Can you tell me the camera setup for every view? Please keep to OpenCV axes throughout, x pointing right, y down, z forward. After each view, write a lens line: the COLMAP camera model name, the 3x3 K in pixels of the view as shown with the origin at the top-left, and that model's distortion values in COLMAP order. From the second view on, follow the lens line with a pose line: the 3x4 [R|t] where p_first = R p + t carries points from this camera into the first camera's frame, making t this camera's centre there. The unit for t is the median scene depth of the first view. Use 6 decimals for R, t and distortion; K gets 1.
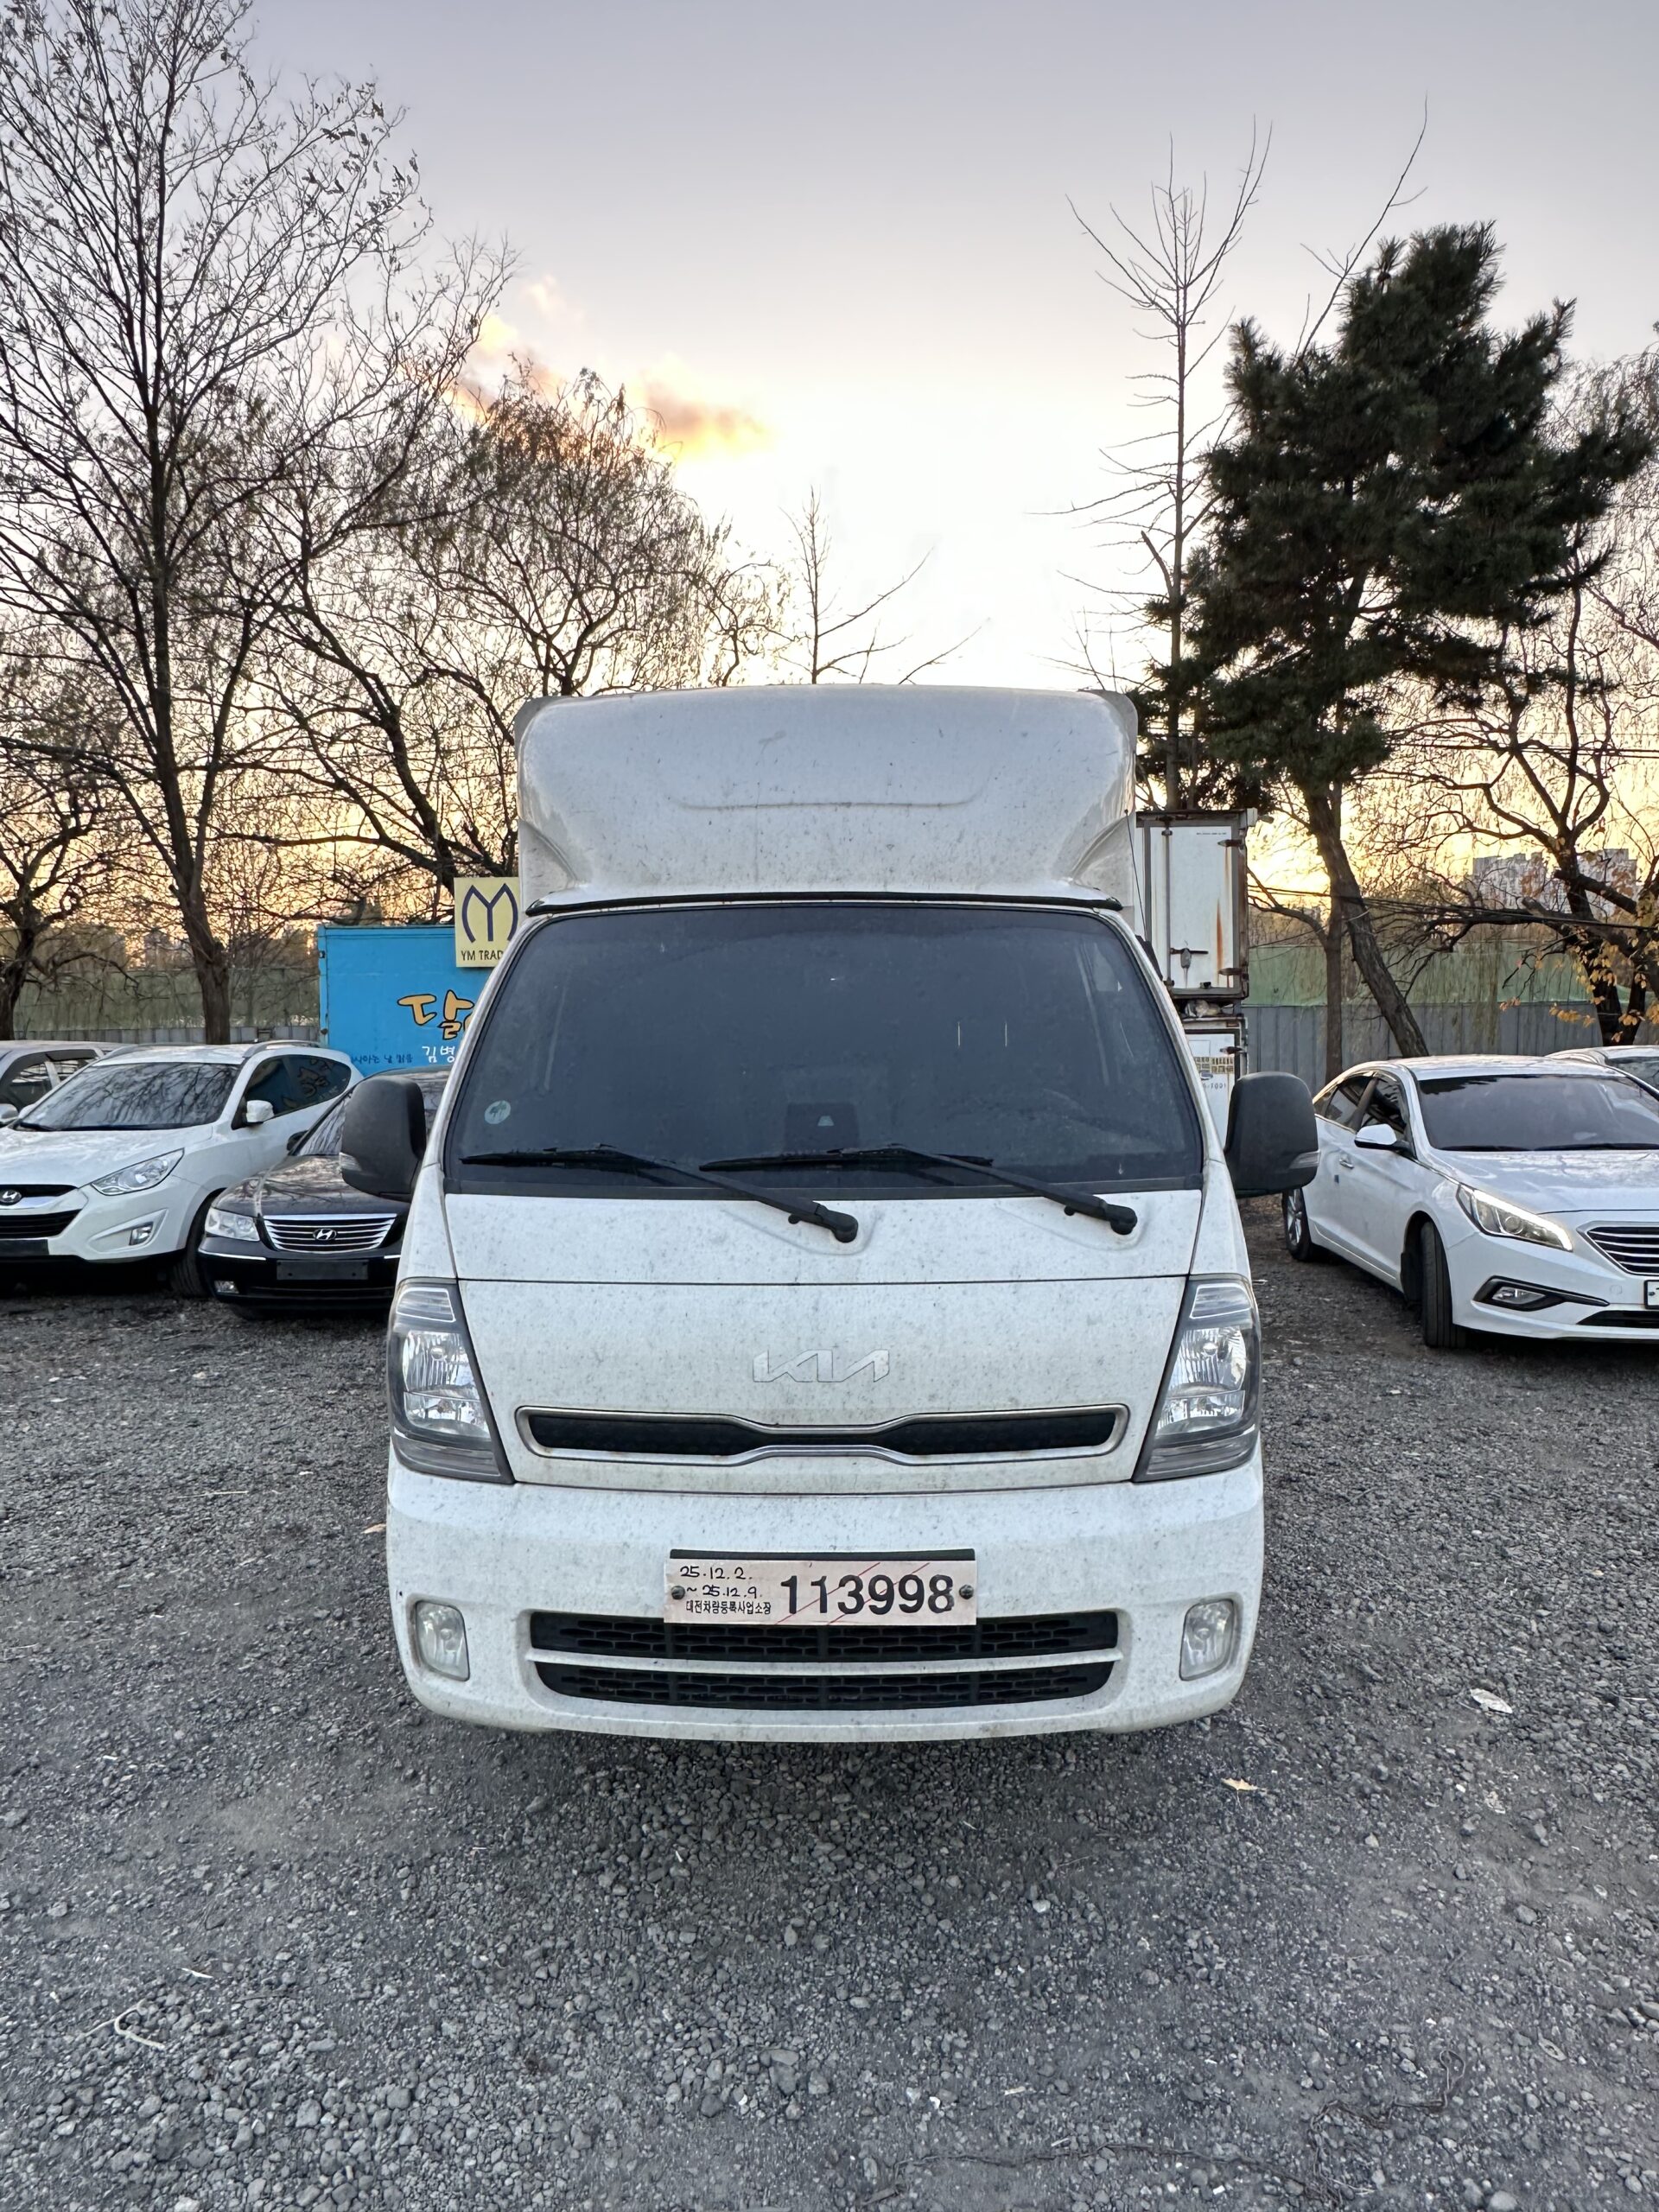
lens RADIAL K [[1419.1, 0, 820.6], [0, 1419.1, 1100.9], [0, 0, 1]] dist [-0.006384, 0.001648]
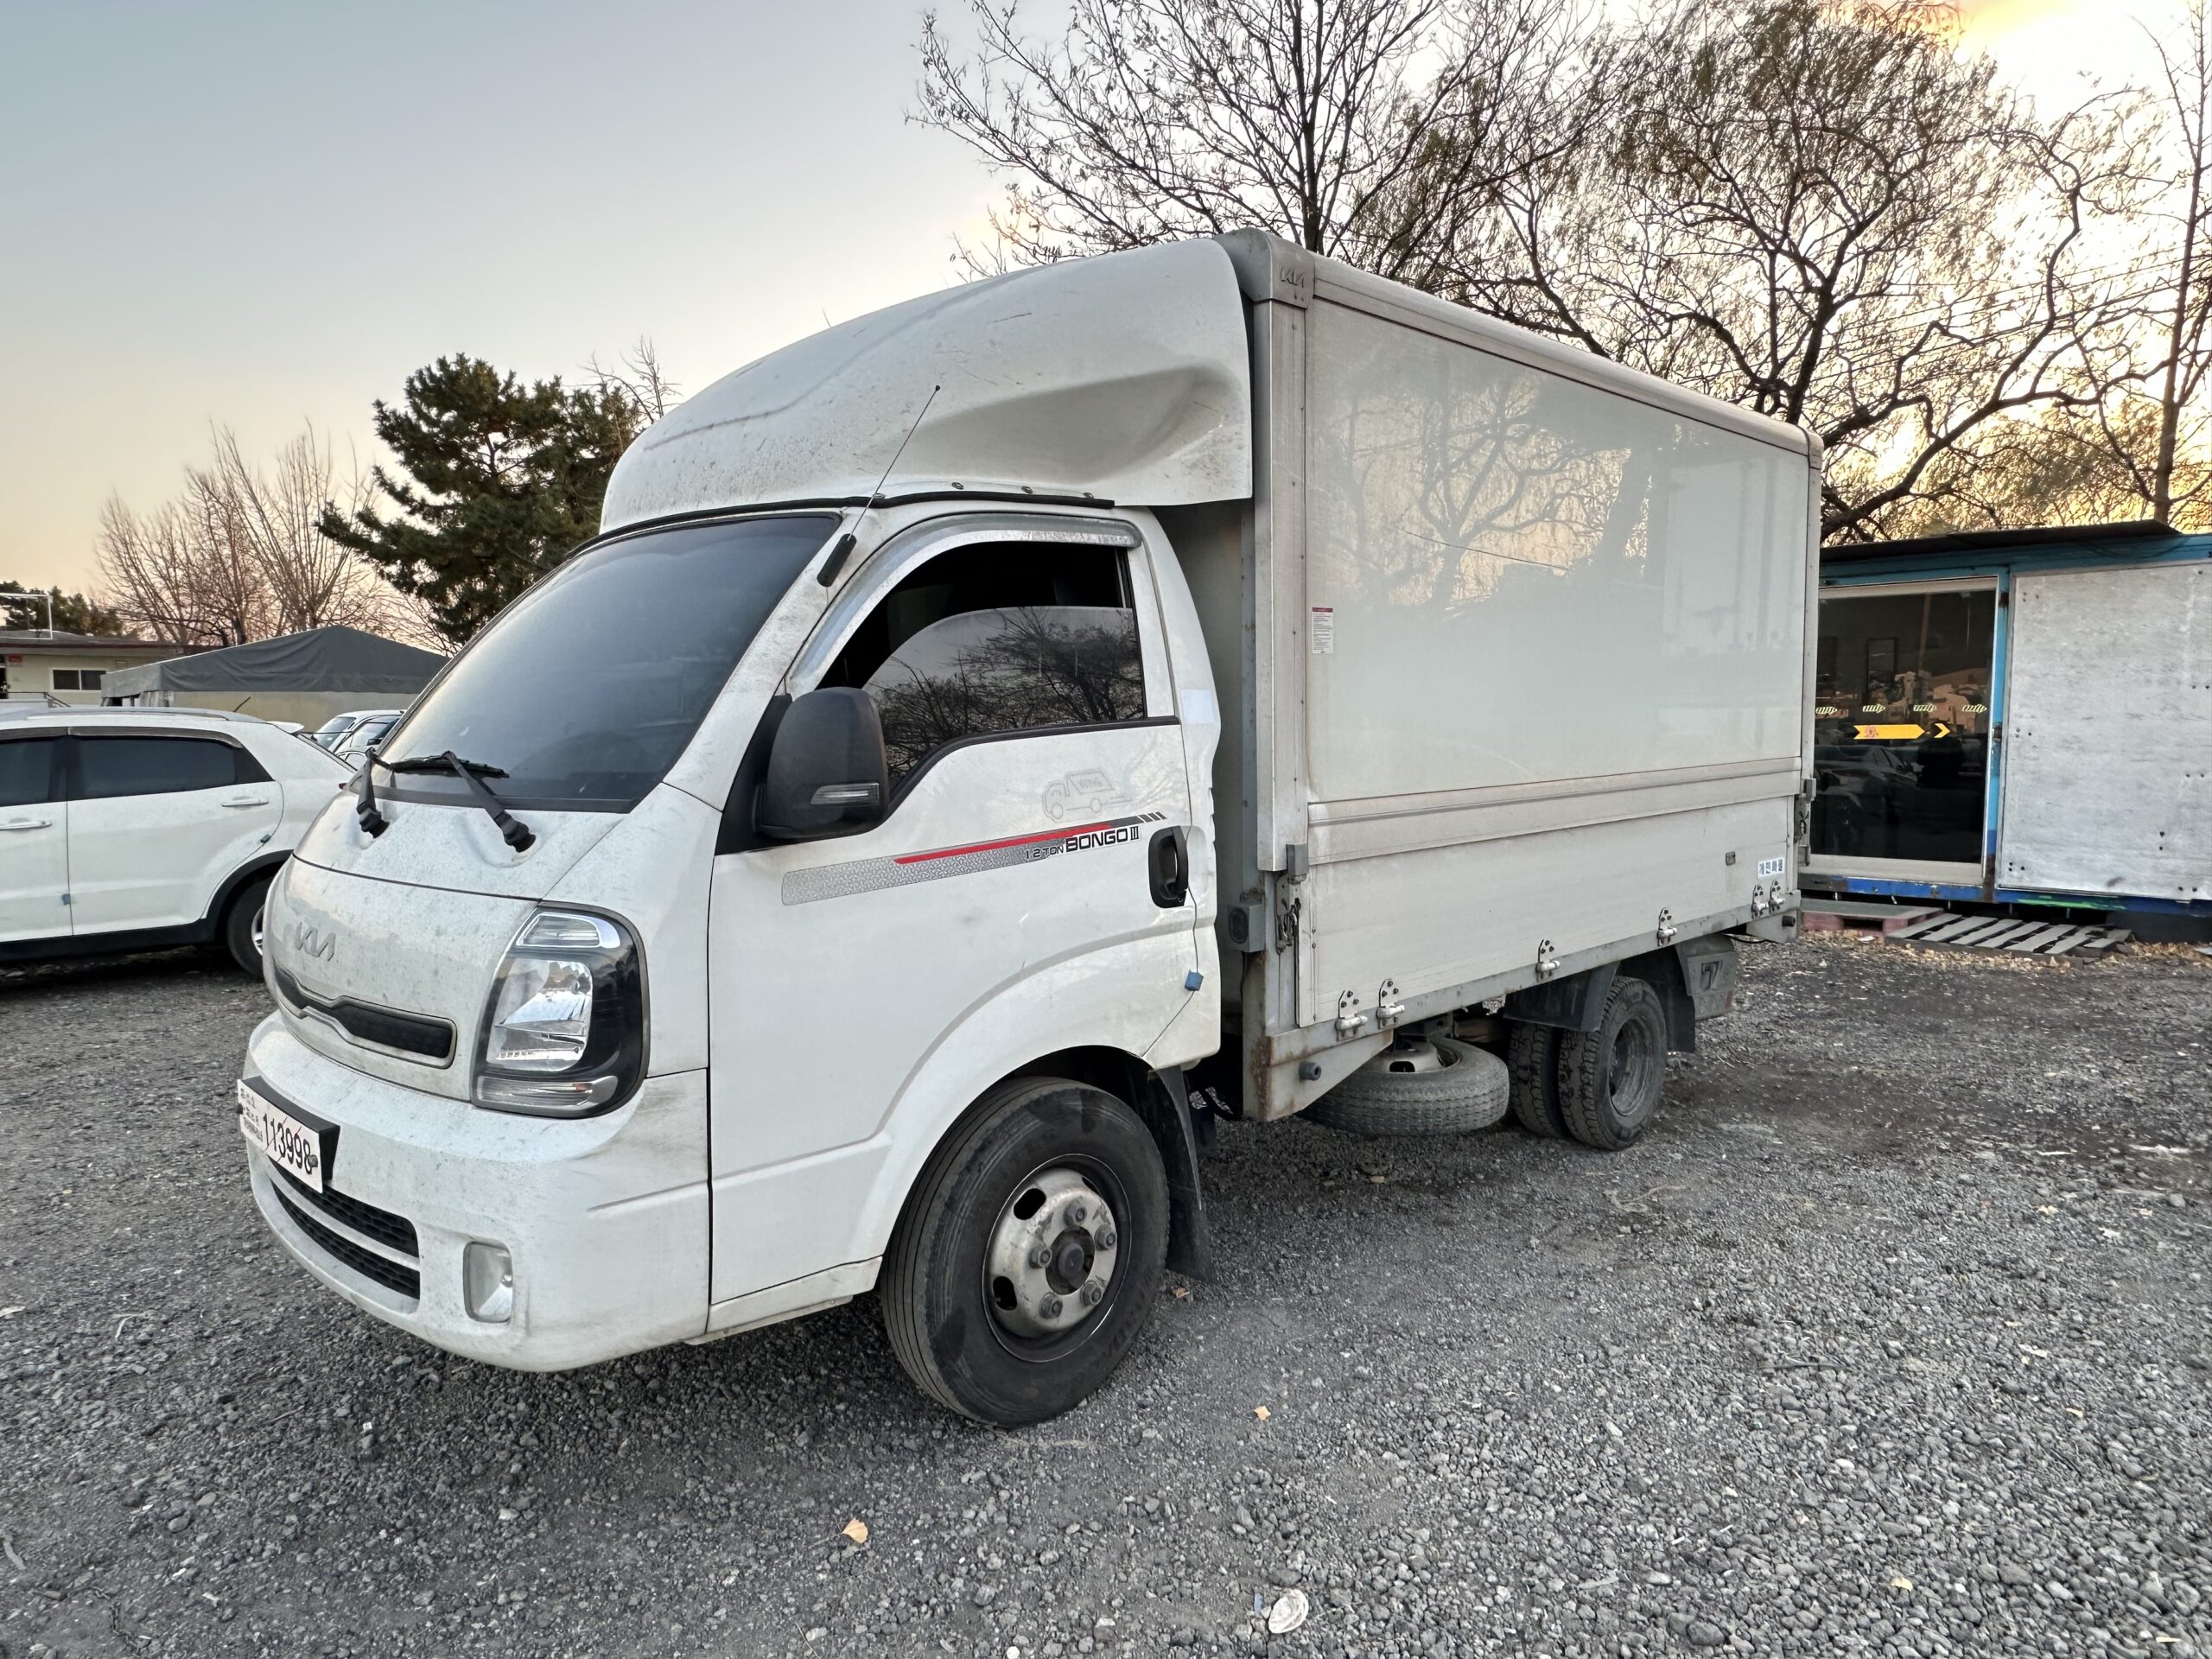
lens RADIAL K [[1419.1, 0, 1092.2], [0, 1419.1, 819.0], [0, 0, 1]] dist [-0.006384, 0.001648]
pose [[0.711520, 0.055600, -0.700463, 0.211313], [-0.036593, 0.998444, 0.042081, 0.003603], [0.701712, -0.004309, 0.712447, 0.108504]]
